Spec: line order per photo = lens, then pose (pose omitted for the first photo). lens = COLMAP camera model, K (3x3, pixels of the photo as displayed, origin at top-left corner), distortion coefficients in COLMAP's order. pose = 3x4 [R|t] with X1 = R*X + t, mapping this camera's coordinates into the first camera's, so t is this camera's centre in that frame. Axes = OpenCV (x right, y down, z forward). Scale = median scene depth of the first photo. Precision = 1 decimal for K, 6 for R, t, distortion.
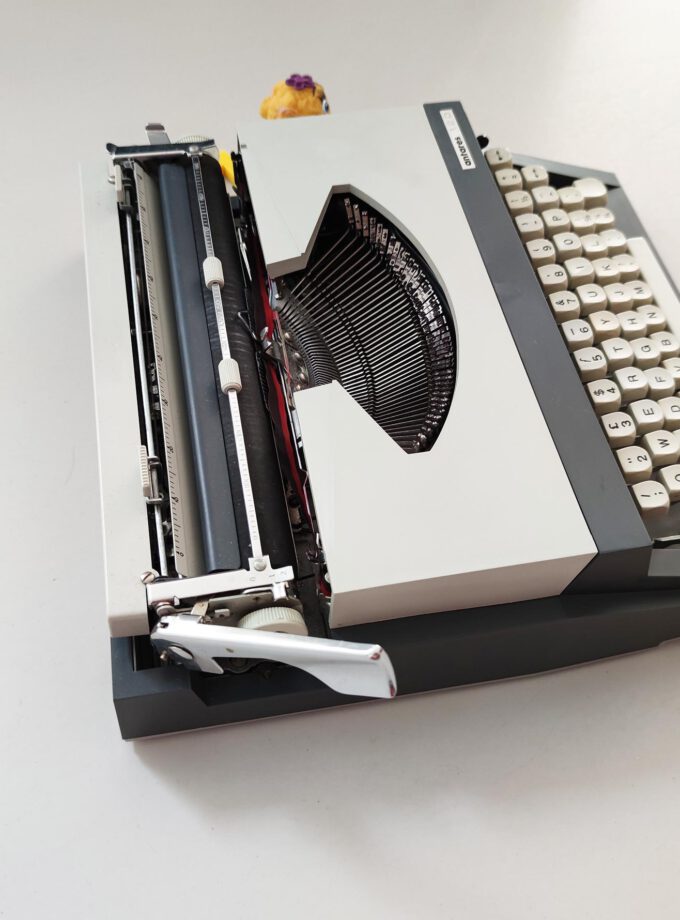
lens RADIAL K [[932.1, 0, 337.5], [0, 932.1, 472.4], [0, 0, 1]] dist [0.165751, -0.489292]
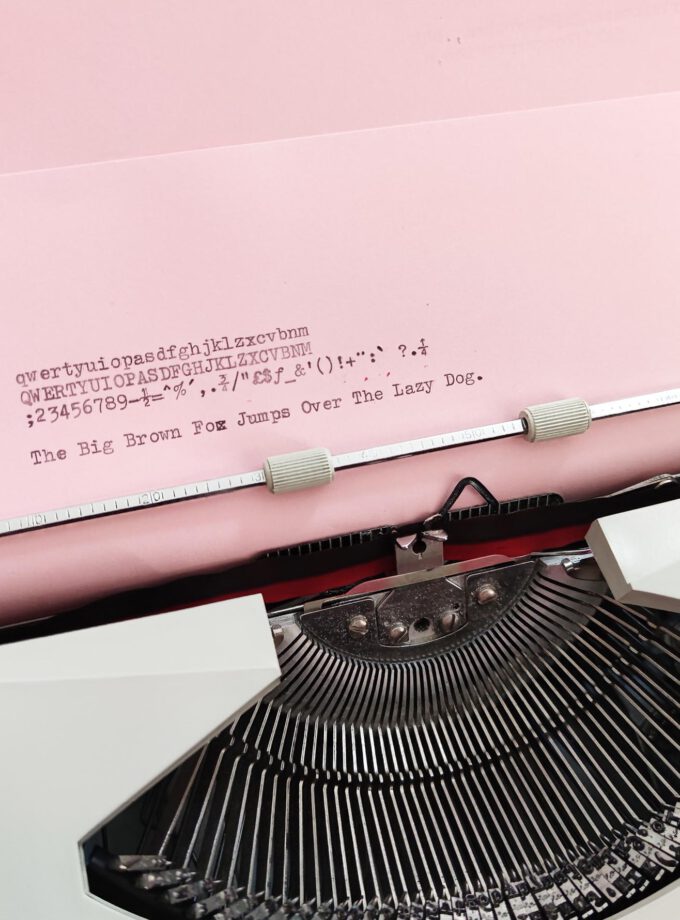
lens RADIAL K [[932.1, 0, 337.5], [0, 932.1, 472.4], [0, 0, 1]] dist [0.165751, -0.489292]
pose [[0.064781, 0.916313, -0.395188, 0.084560], [-0.868388, 0.246872, 0.430066, -0.317386], [0.491636, 0.315317, 0.811708, 0.531912]]
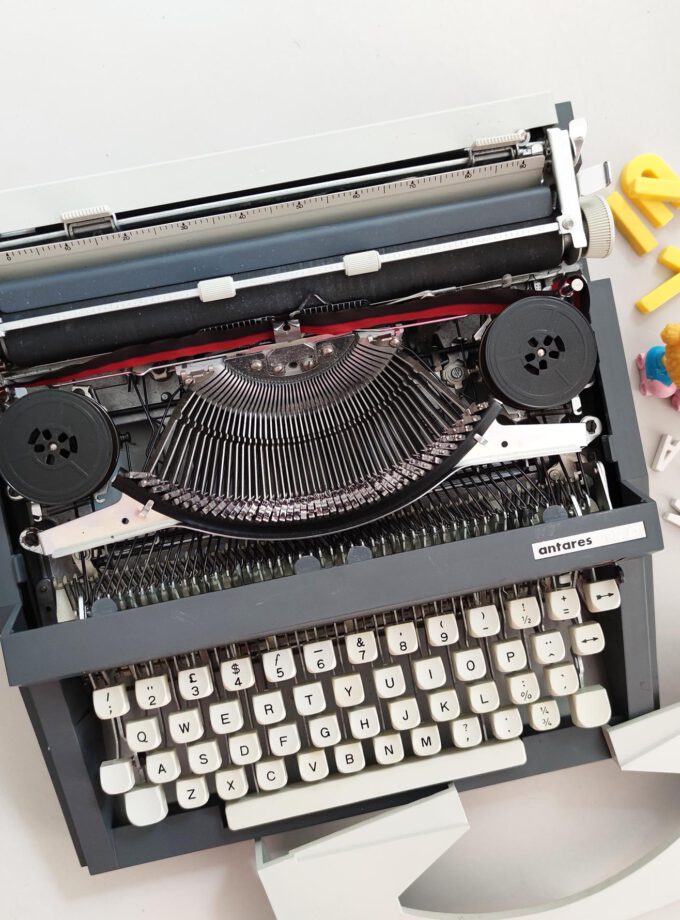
lens RADIAL K [[901.5, 0, 340.0], [0, 901.5, 460.0], [0, 0, 1]] dist [0.047672, -0.016599]
pose [[0.011719, 0.999172, -0.038950, 0.093605], [-0.853601, 0.030284, 0.520046, -0.637578], [0.520795, 0.027153, 0.853250, 0.236934]]
